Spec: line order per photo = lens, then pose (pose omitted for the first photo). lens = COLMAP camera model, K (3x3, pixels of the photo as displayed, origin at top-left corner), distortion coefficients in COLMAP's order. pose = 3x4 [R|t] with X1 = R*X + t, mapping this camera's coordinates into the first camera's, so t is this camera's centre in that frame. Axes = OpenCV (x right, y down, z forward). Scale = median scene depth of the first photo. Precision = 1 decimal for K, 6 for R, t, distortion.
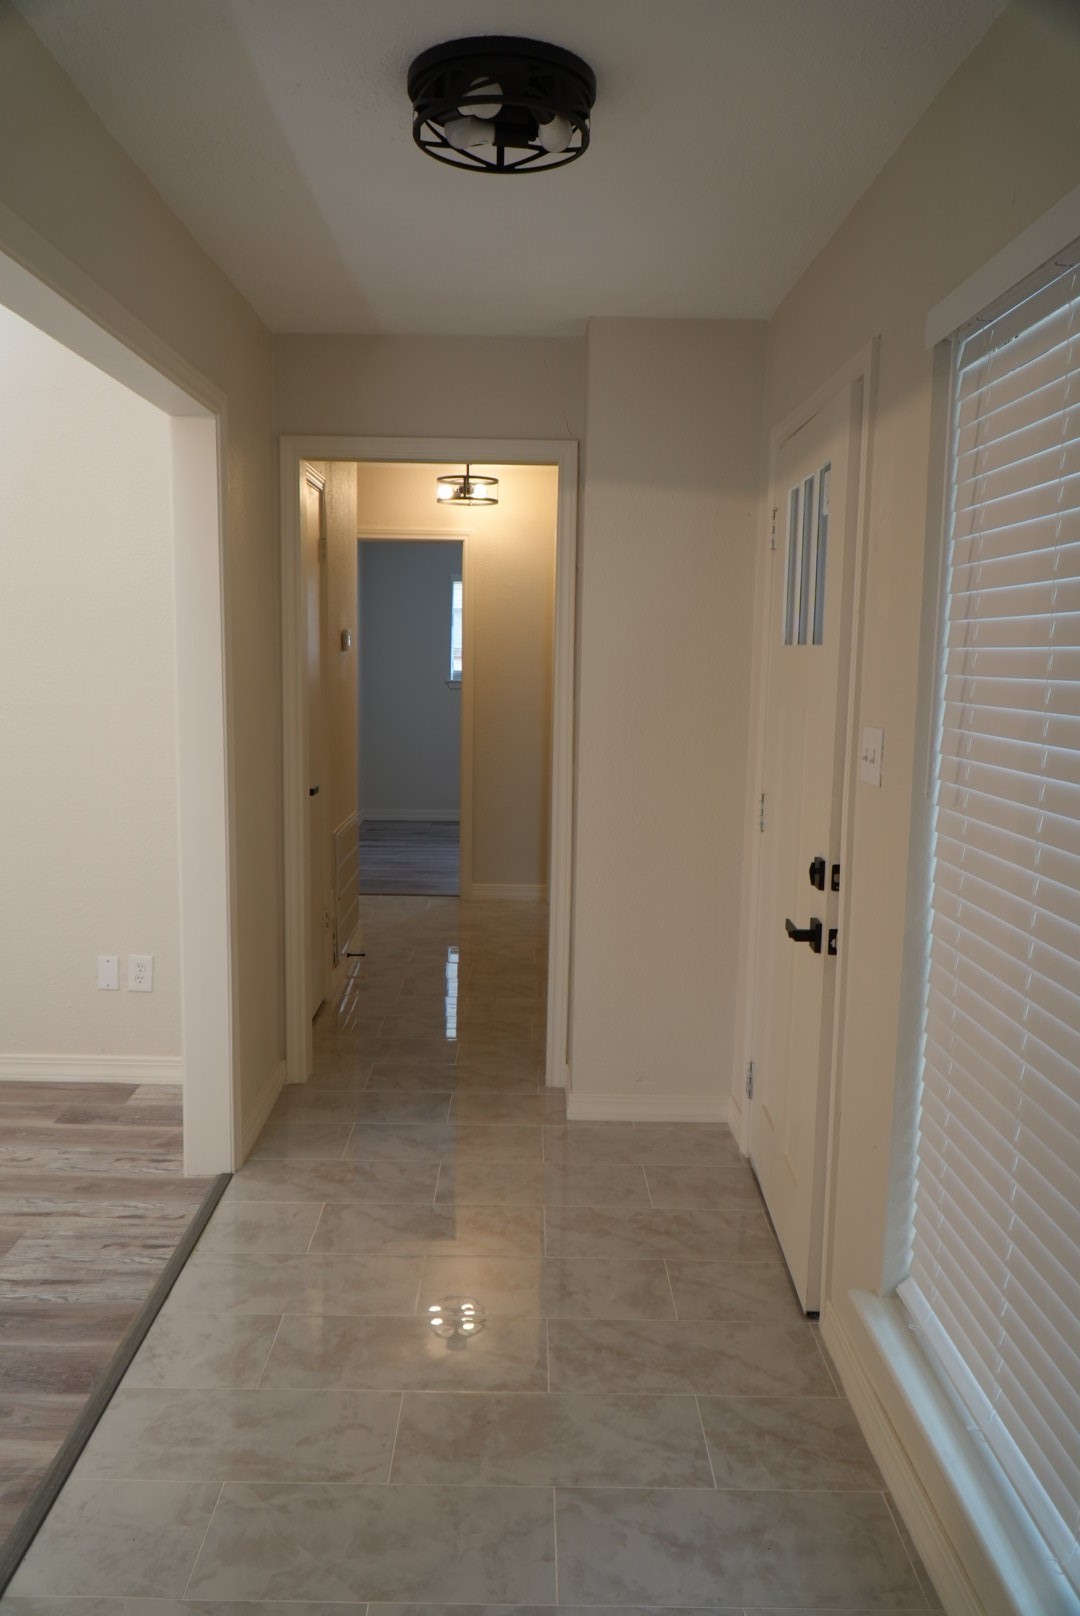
lens RADIAL K [[1285.1, 0, 544.0], [0, 1285.1, 815.2], [0, 0, 1]] dist [0.004715, -0.024904]
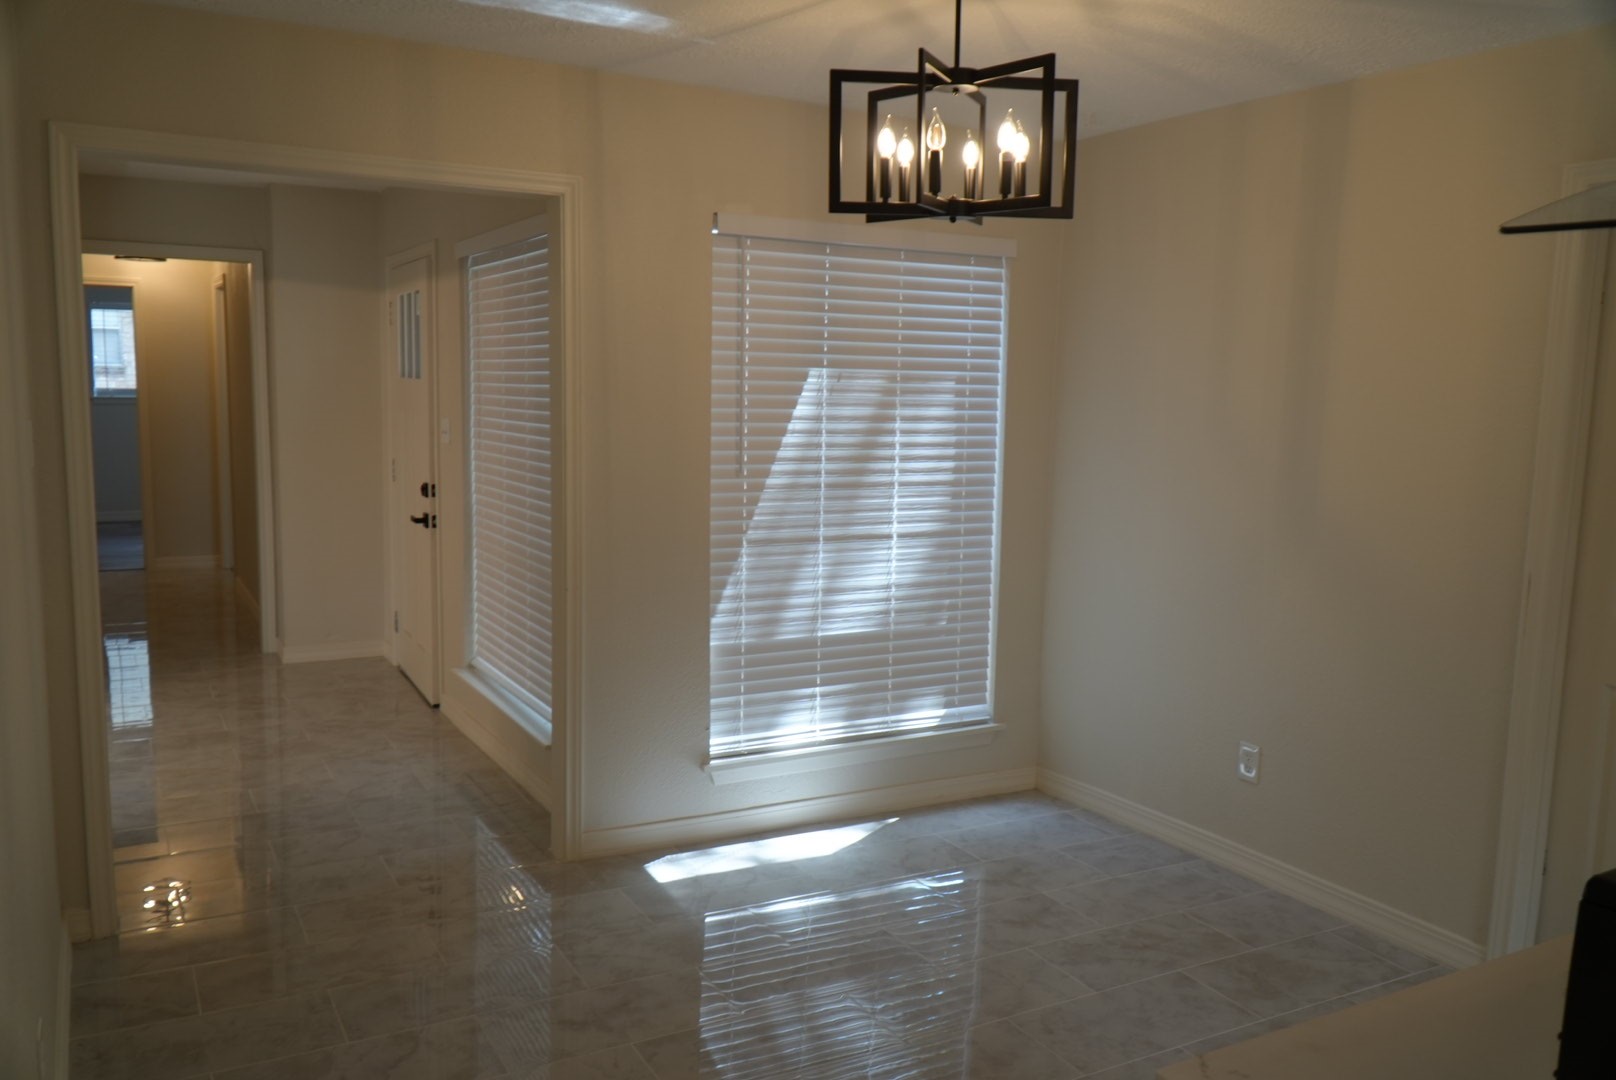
lens RADIAL K [[1285.1, 0, 811.9], [0, 1285.1, 536.6], [0, 0, 1]] dist [0.004715, -0.024904]
pose [[0.879728, -0.060305, 0.471638, -0.218016], [0.056611, 0.998153, 0.022034, 0.109541], [-0.472096, 0.007316, 0.881517, -1.110036]]
